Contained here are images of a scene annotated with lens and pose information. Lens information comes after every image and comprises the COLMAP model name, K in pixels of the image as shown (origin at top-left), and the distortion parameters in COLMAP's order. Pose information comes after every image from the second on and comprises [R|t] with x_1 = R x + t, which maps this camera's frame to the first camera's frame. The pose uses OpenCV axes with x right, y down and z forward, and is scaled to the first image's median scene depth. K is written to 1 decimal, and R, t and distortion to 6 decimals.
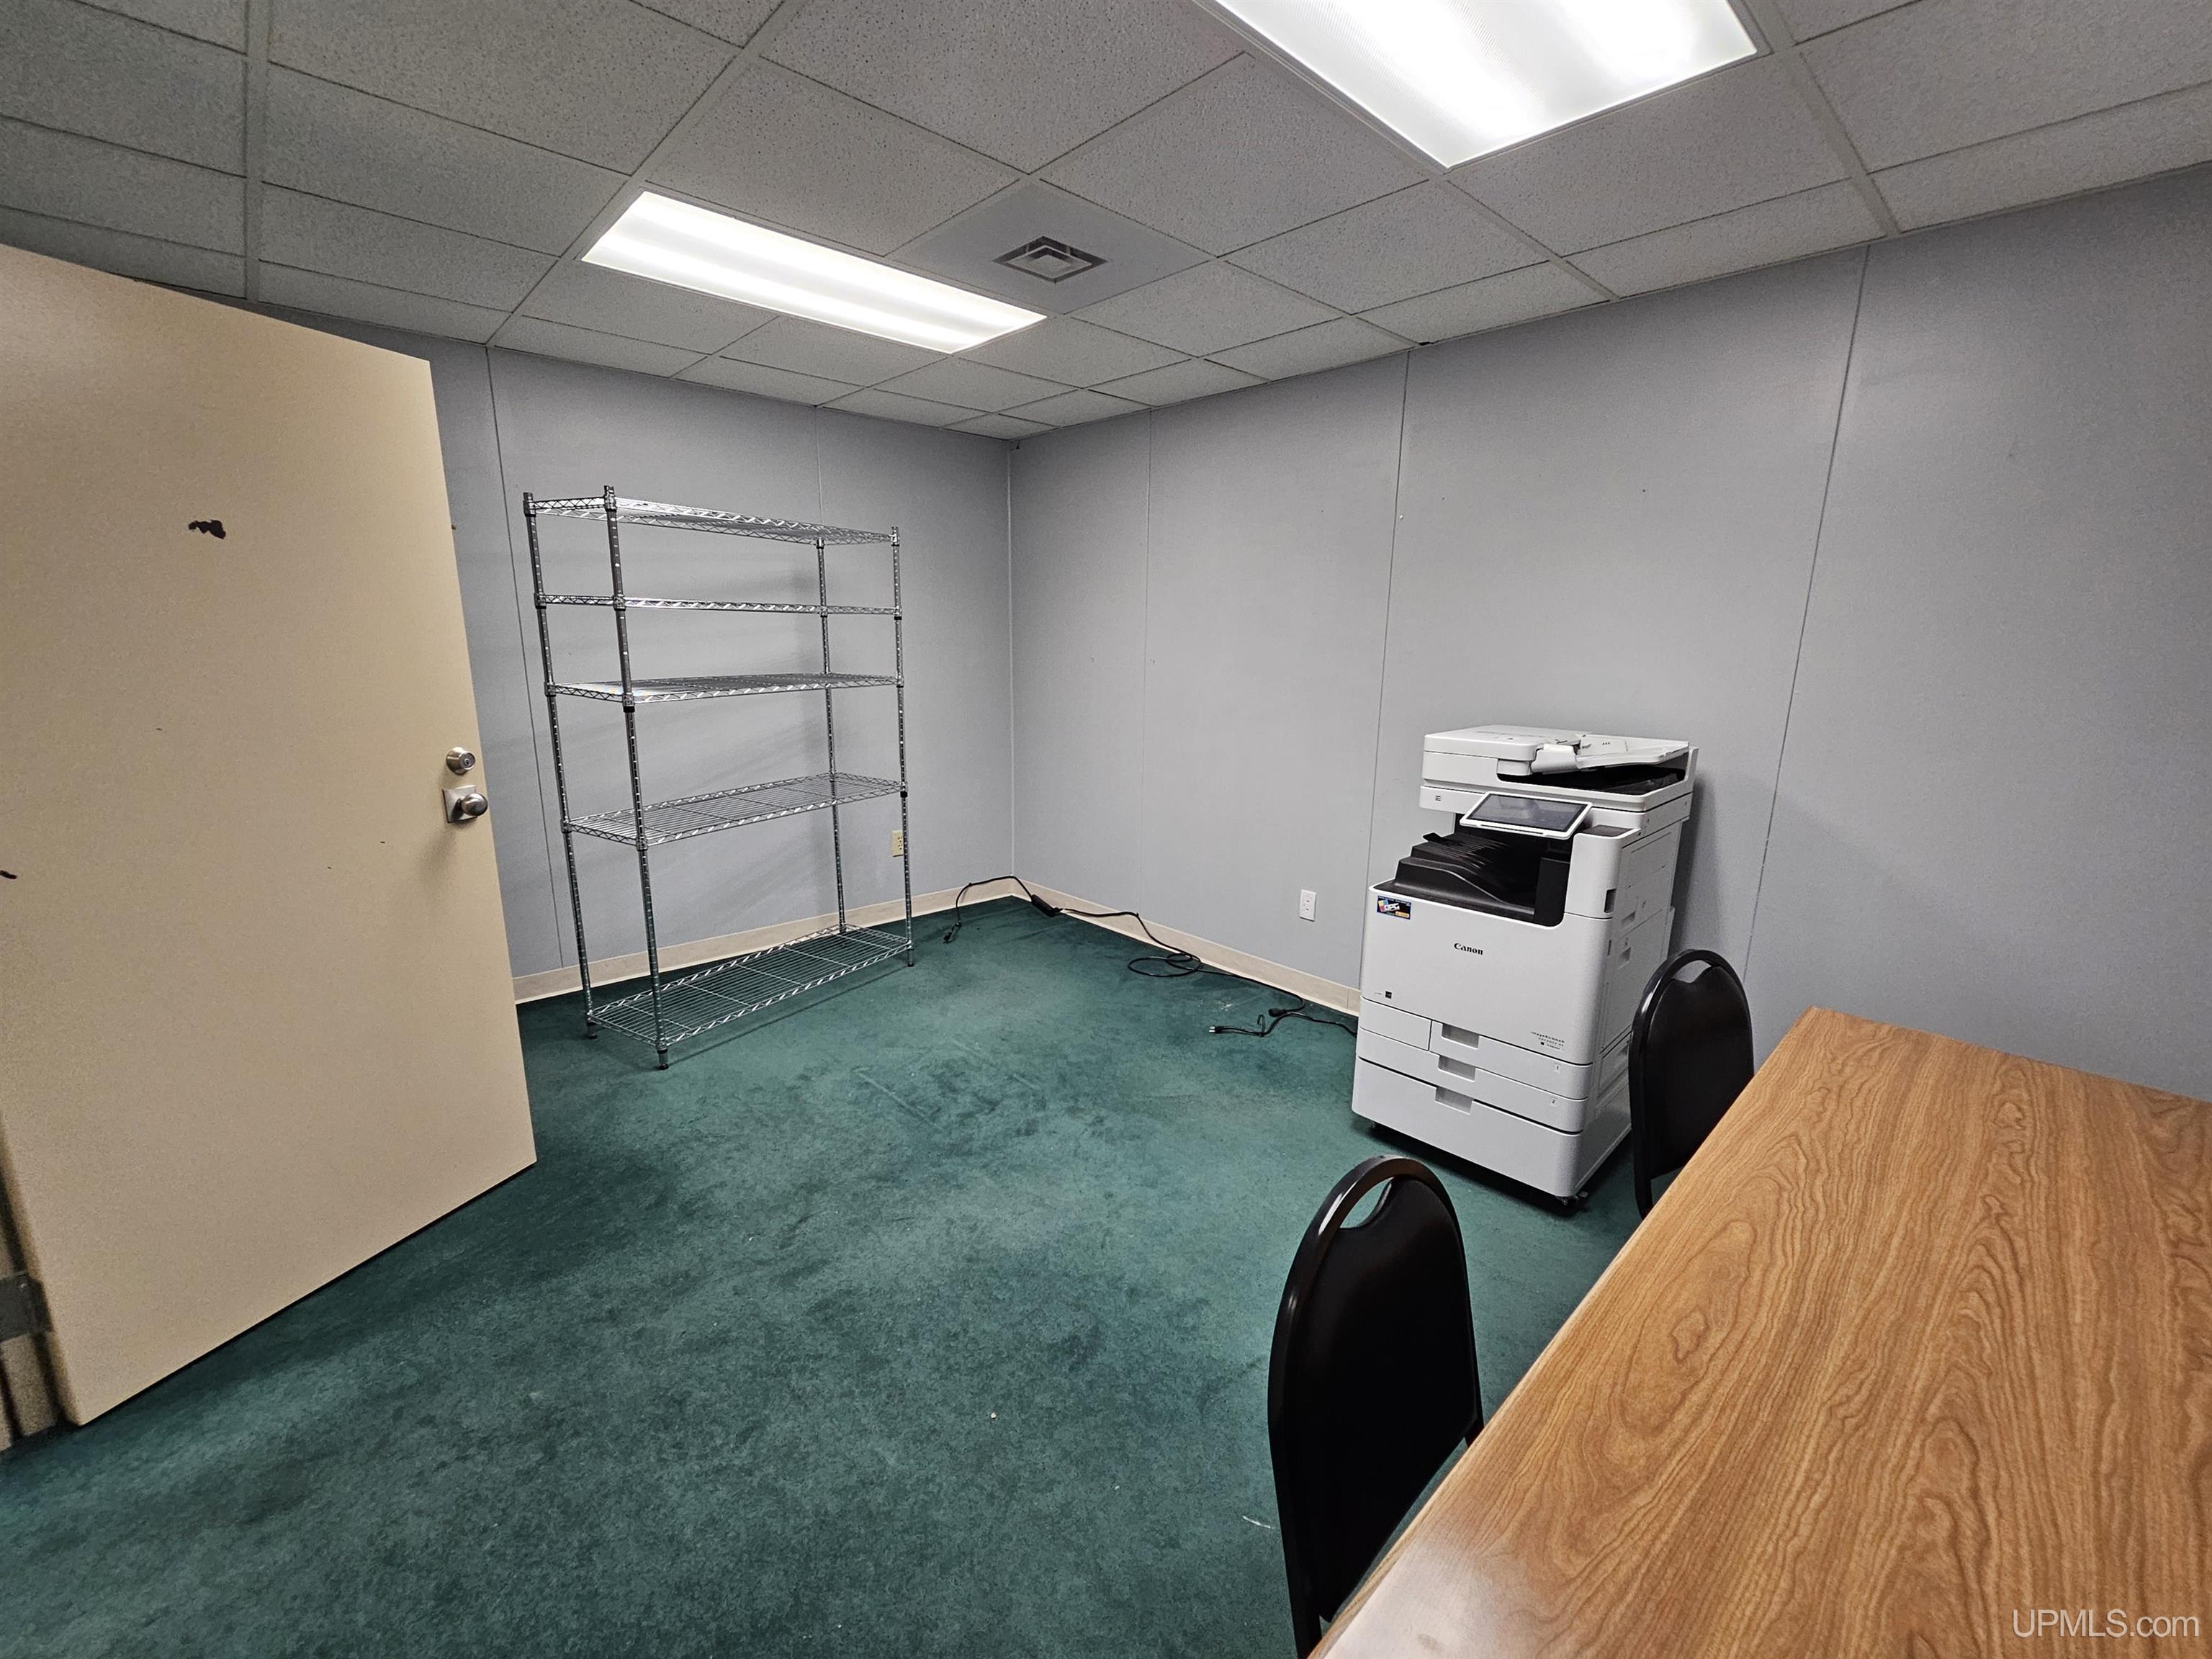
lens RADIAL K [[908.3, 0, 1102.9], [0, 908.3, 830.8], [0, 0, 1]] dist [-0.000427, 0.000205]
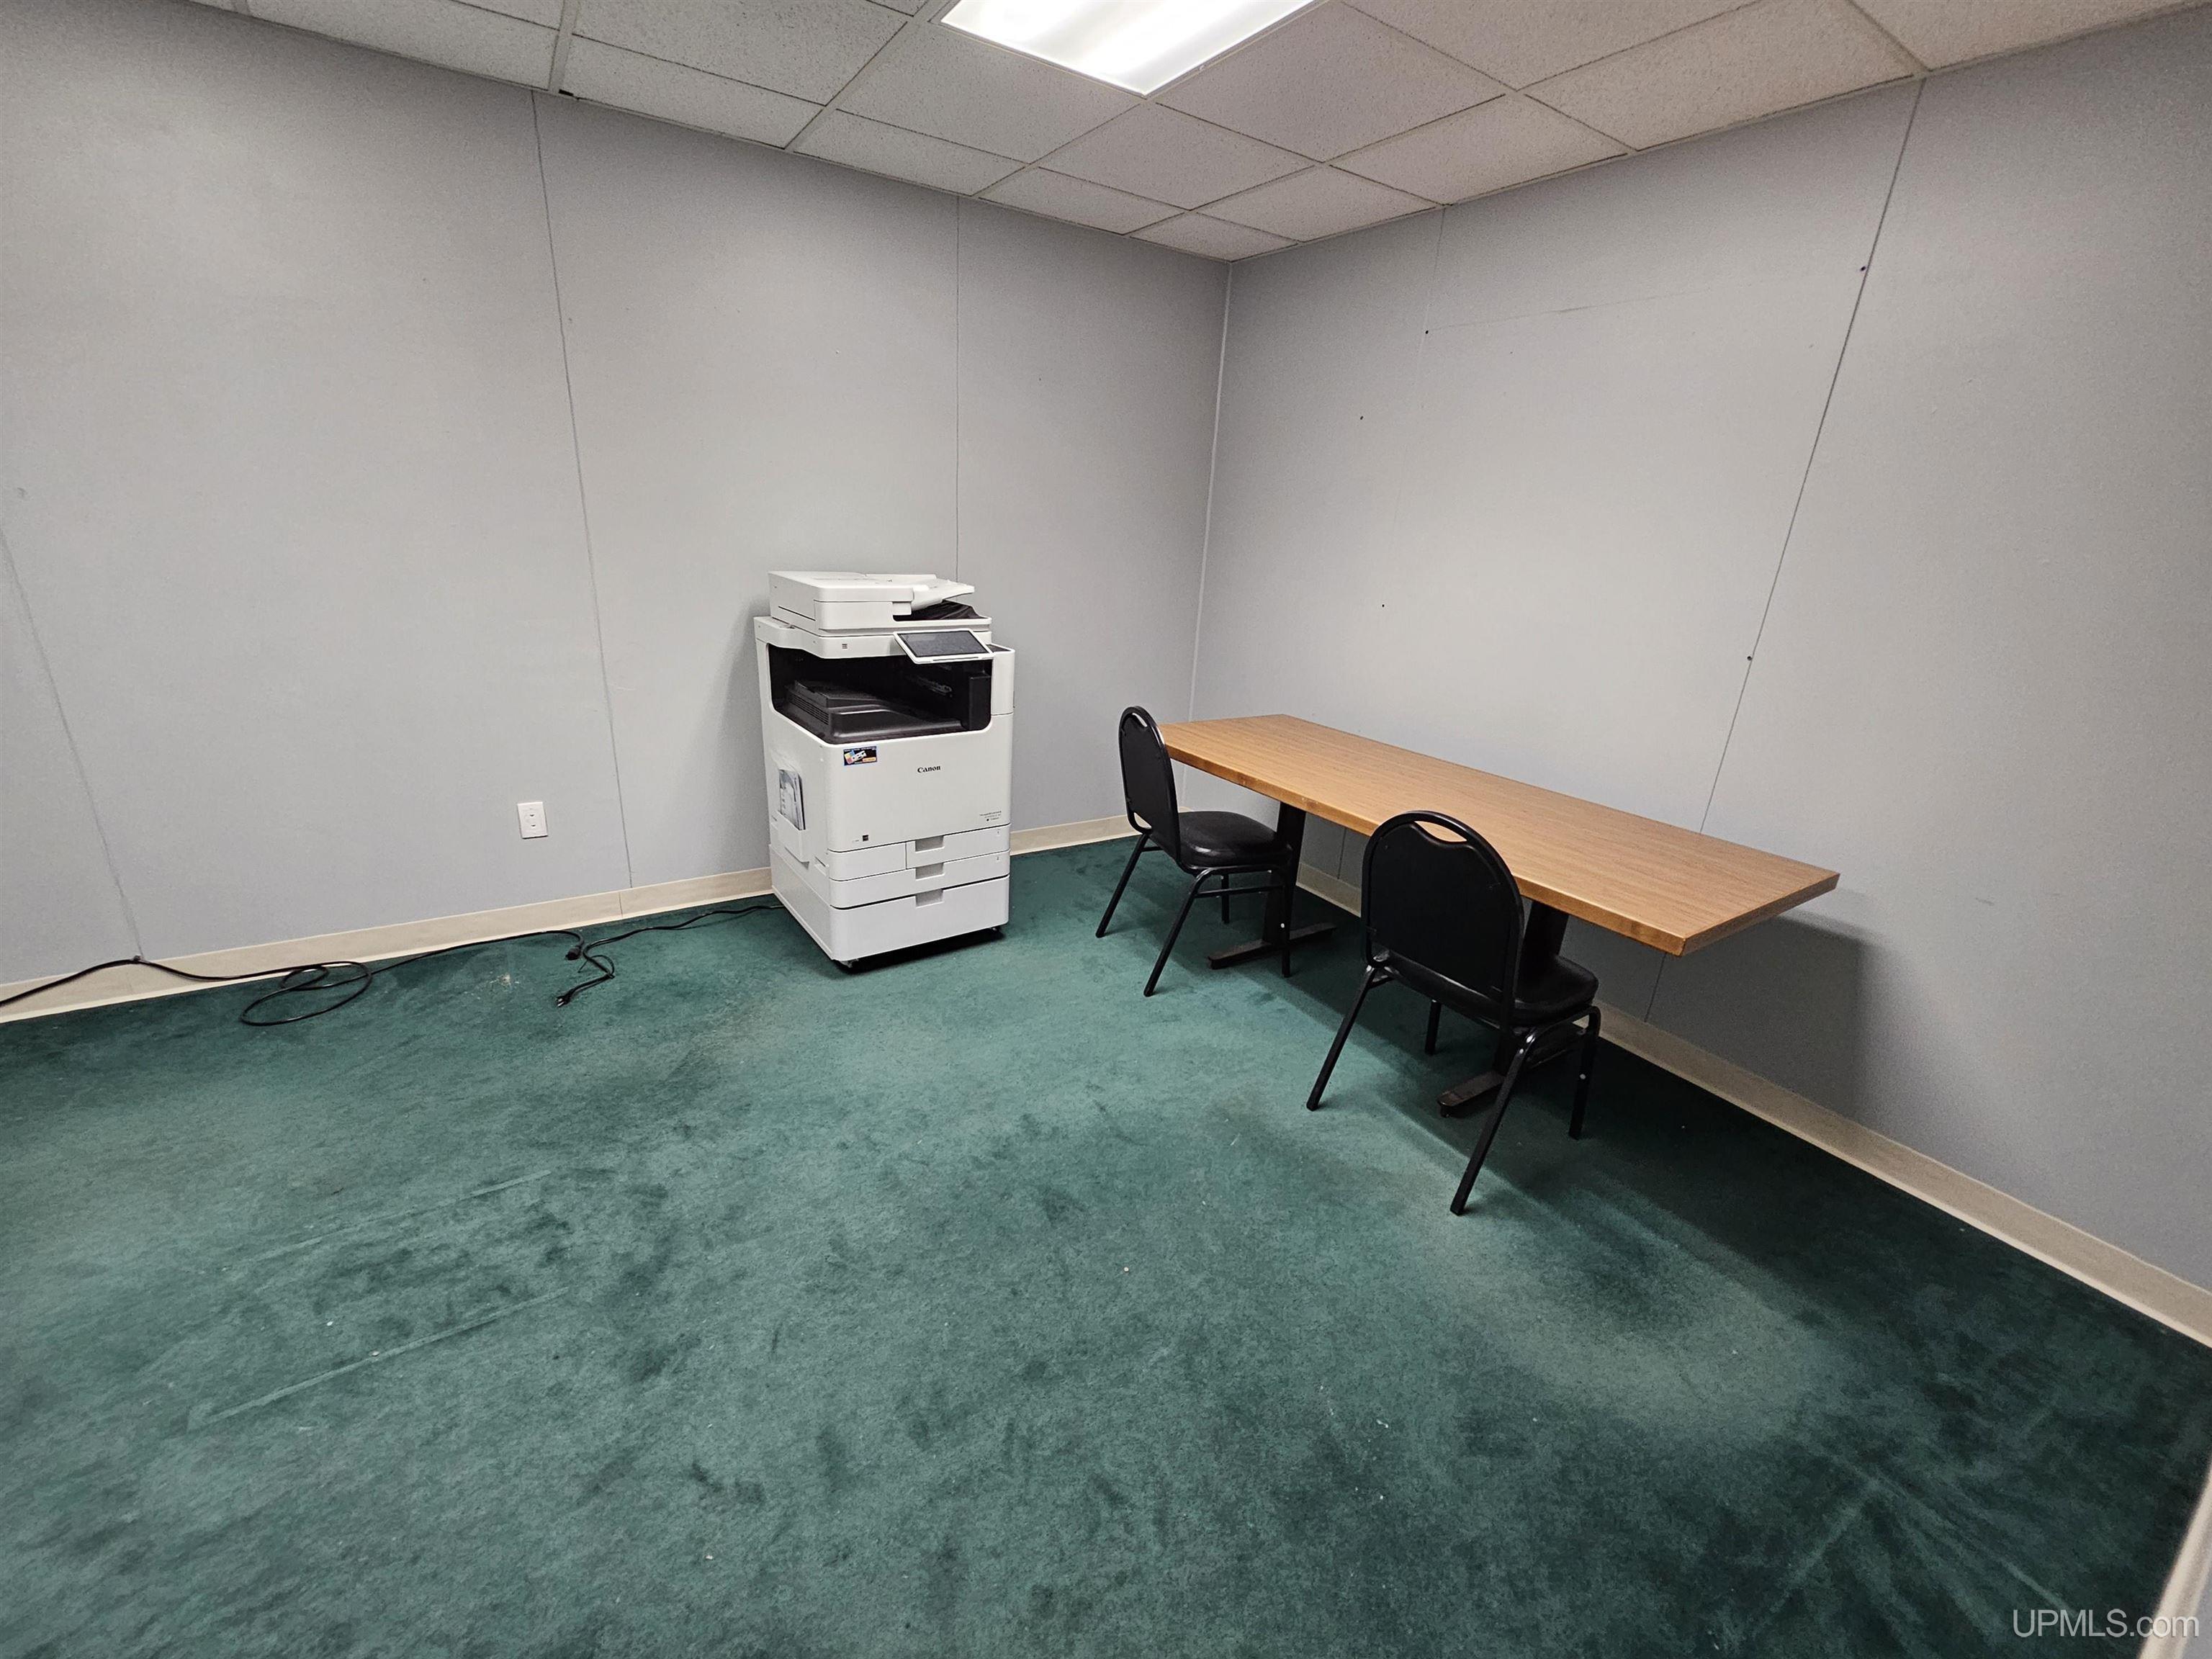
lens RADIAL K [[908.3, 0, 1102.9], [0, 908.3, 830.8], [0, 0, 1]] dist [-0.000427, 0.000205]
pose [[0.167370, -0.328960, 0.929394, -0.631709], [0.152641, 0.939970, 0.305215, -0.110902], [-0.974006, 0.090780, 0.207536, 0.508791]]
